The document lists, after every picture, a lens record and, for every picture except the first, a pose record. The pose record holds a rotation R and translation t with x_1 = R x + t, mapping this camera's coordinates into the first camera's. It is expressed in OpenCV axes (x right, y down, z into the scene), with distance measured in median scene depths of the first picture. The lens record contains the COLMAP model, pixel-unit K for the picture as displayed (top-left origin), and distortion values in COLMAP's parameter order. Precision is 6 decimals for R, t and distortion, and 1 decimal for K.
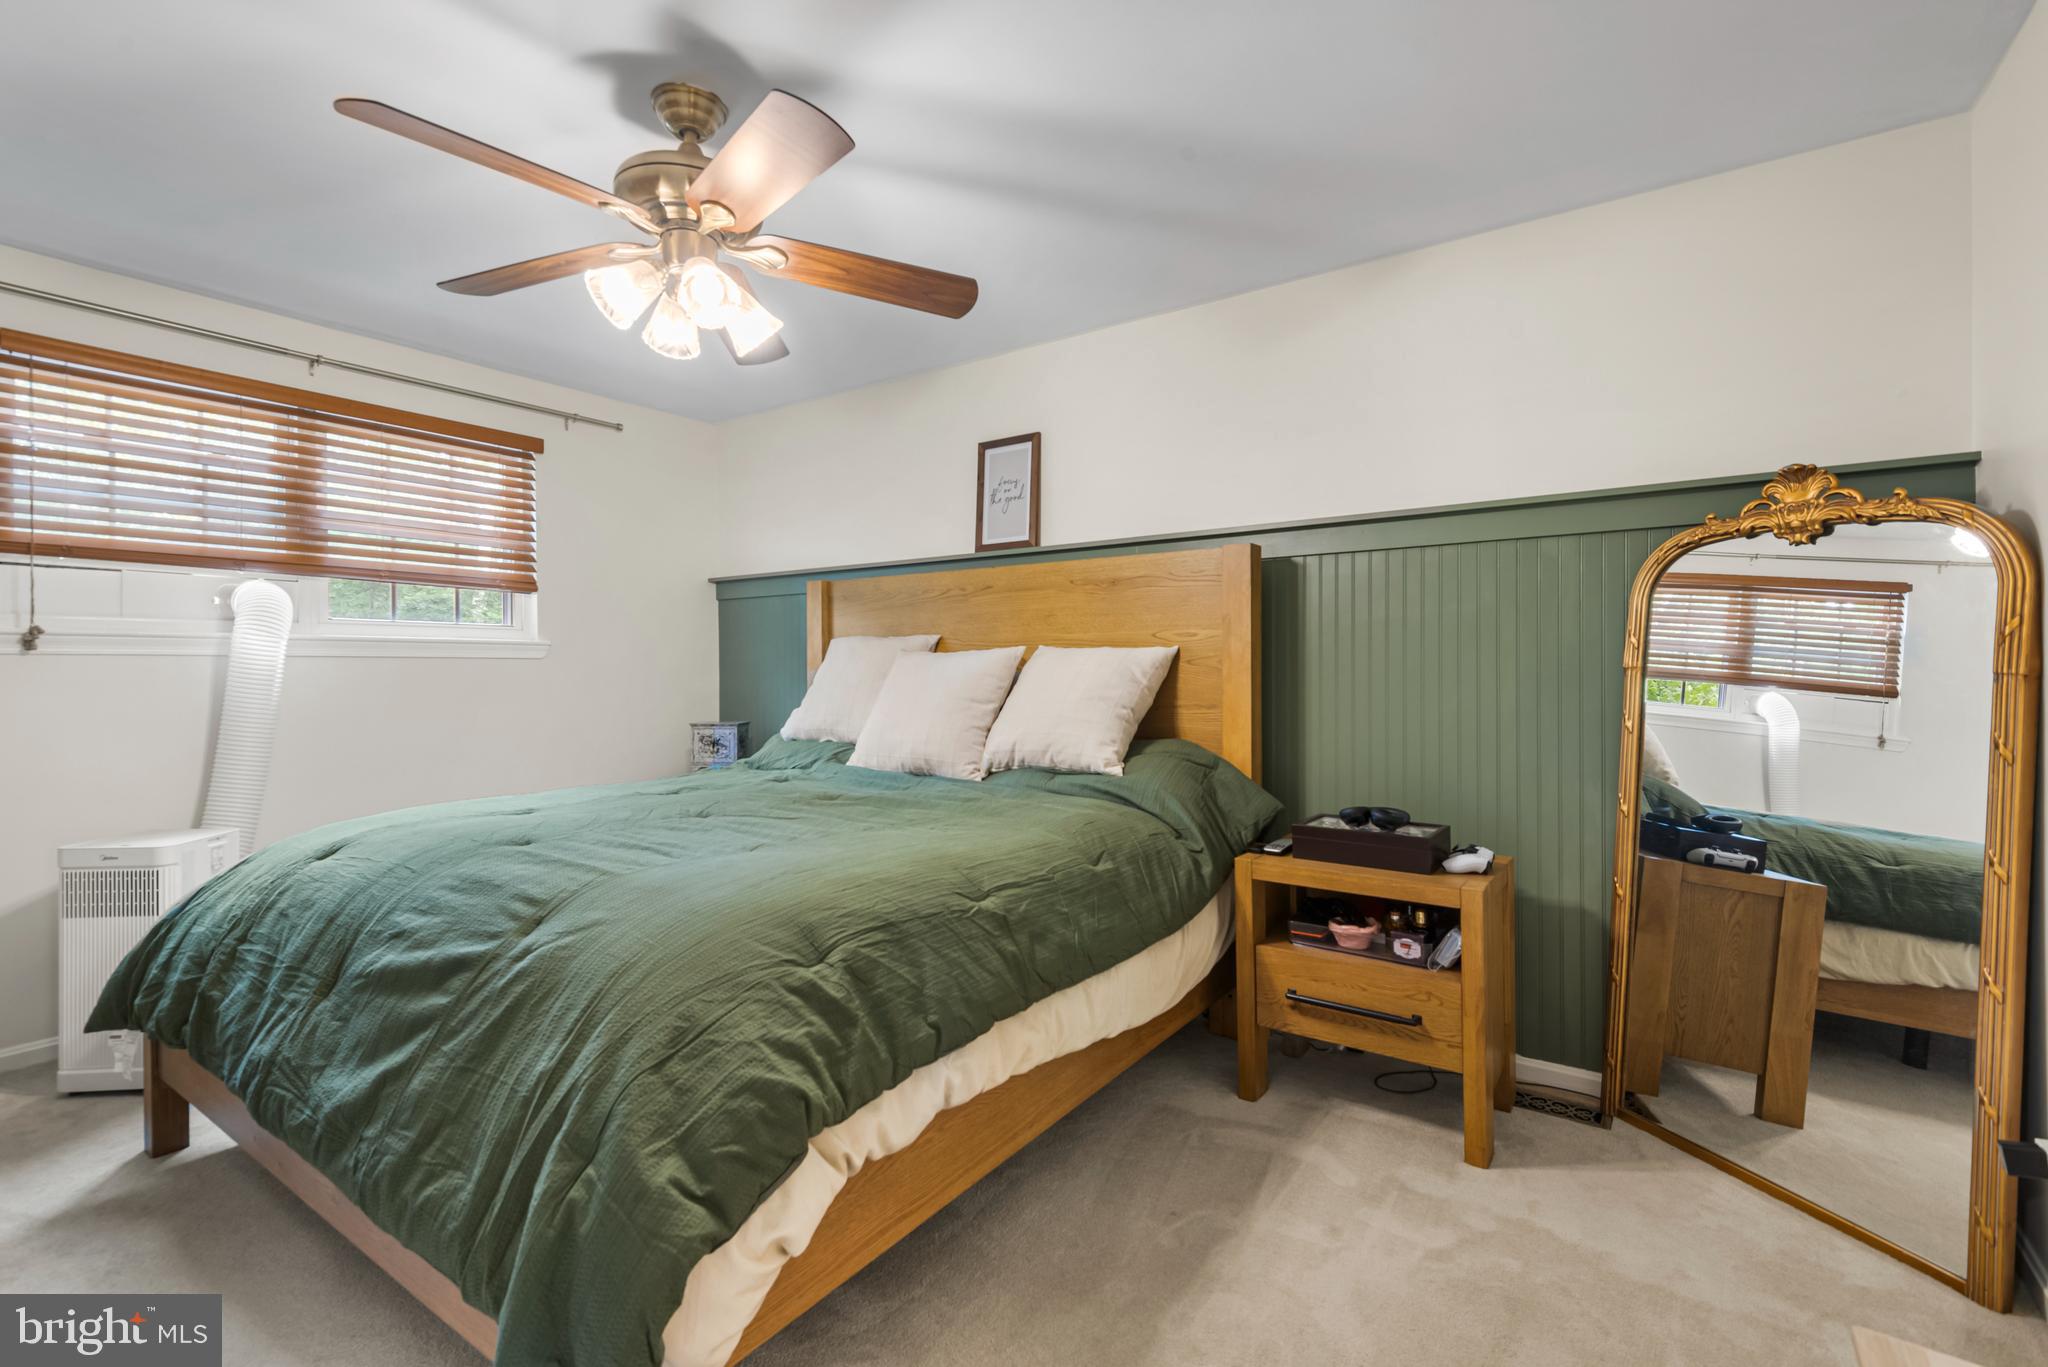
lens RADIAL K [[921.9, 0, 1014.1], [0, 921.9, 689.8], [0, 0, 1]] dist [0.018365, -0.005385]
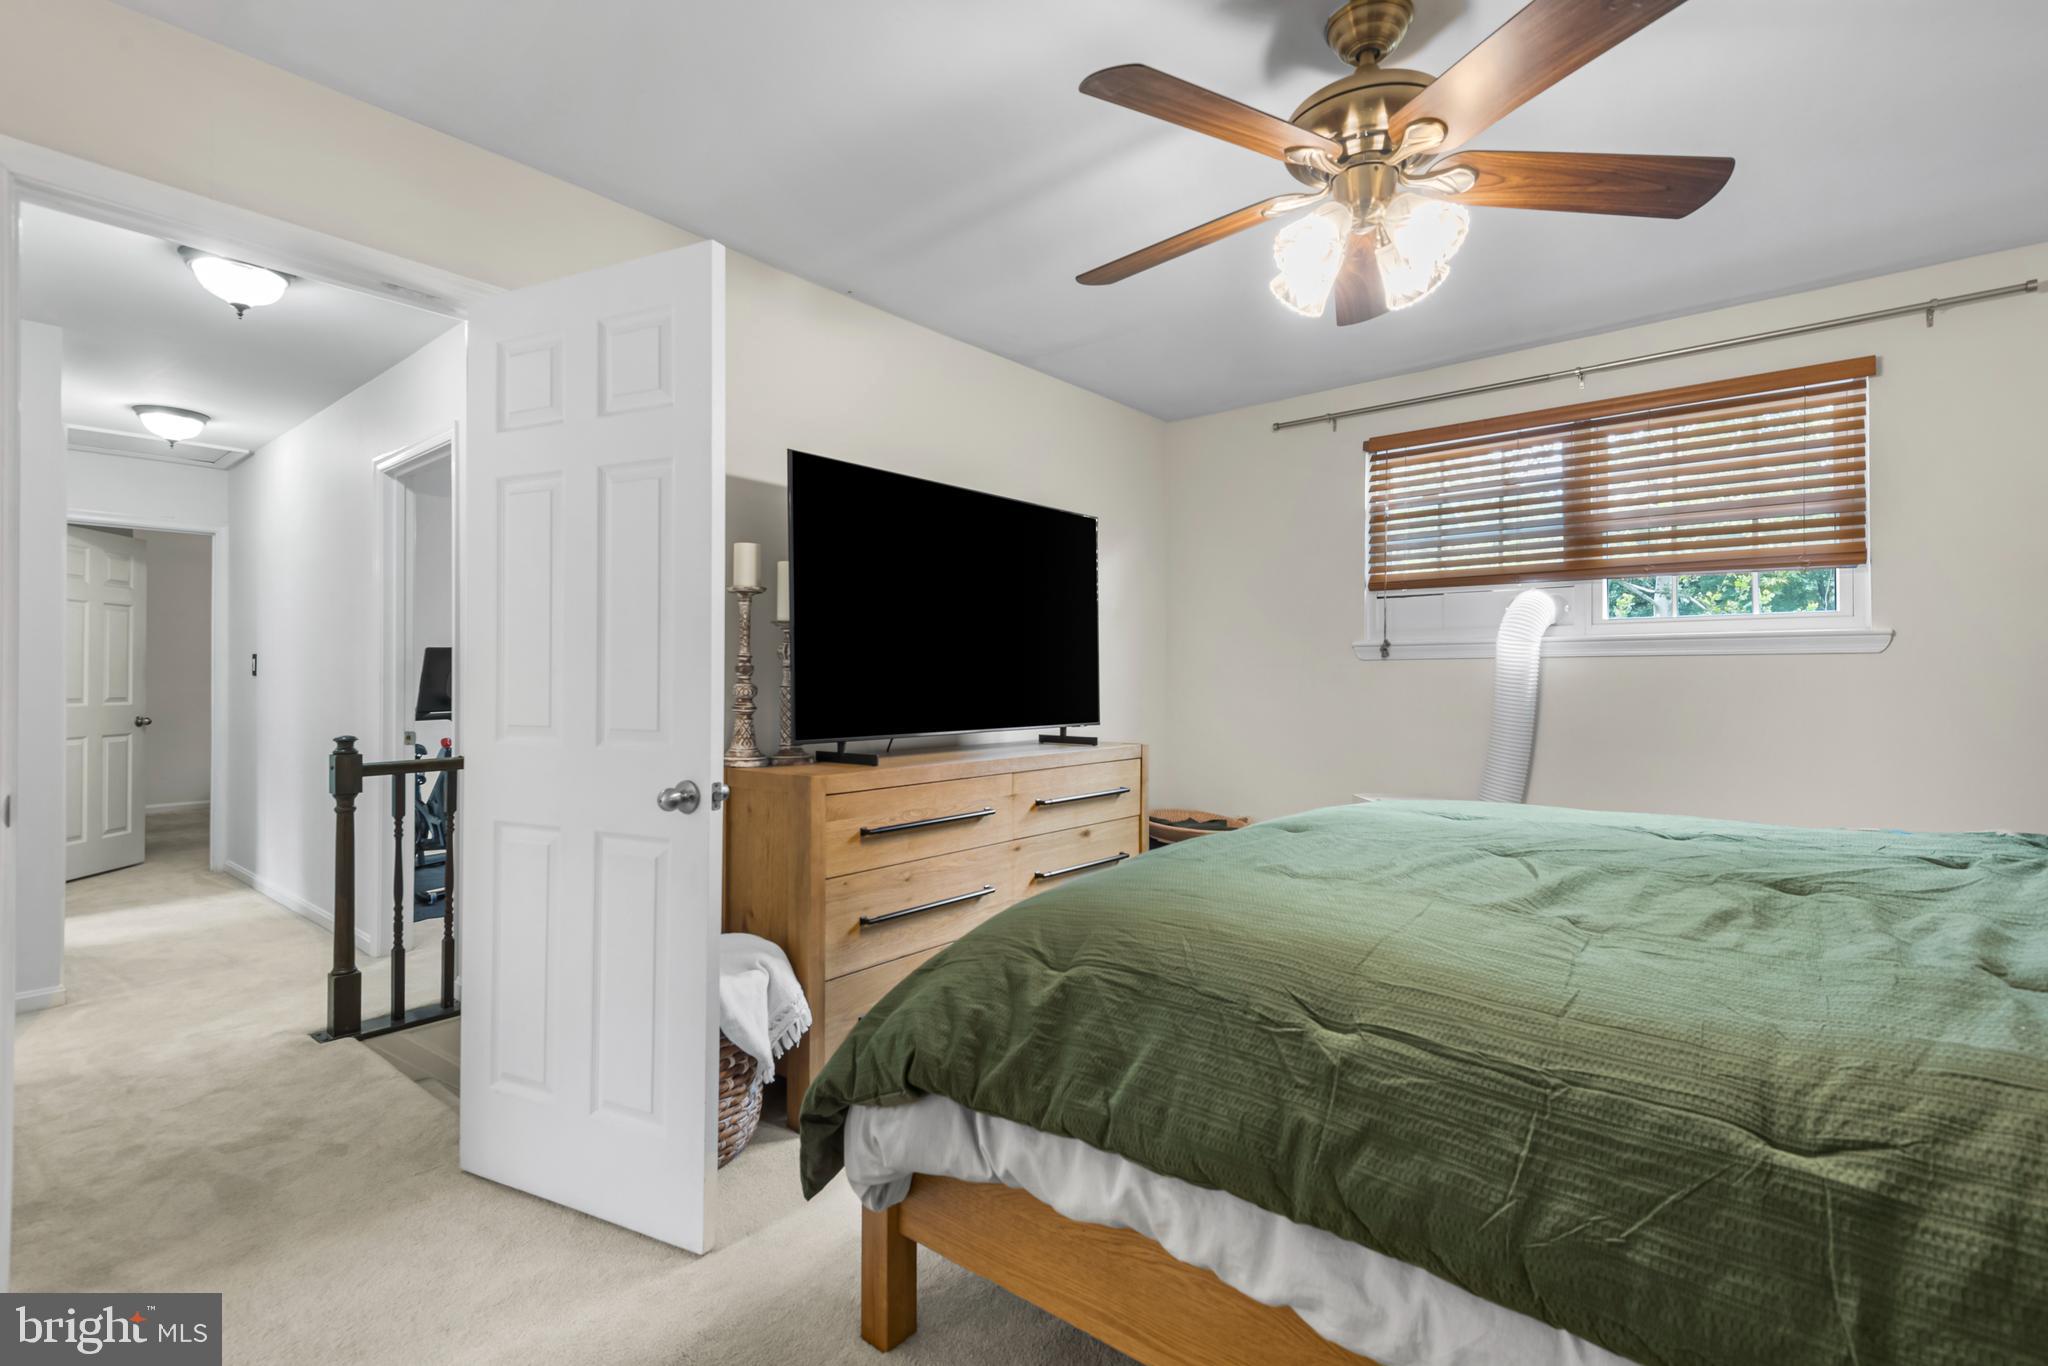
lens RADIAL K [[921.9, 0, 1014.3], [0, 921.9, 674.5], [0, 0, 1]] dist [0.018365, -0.005385]
pose [[-0.068257, 0.001276, -0.997667, 0.339493], [-0.017387, 0.999846, 0.002468, -0.007515], [0.997516, 0.017515, -0.068224, 0.451988]]
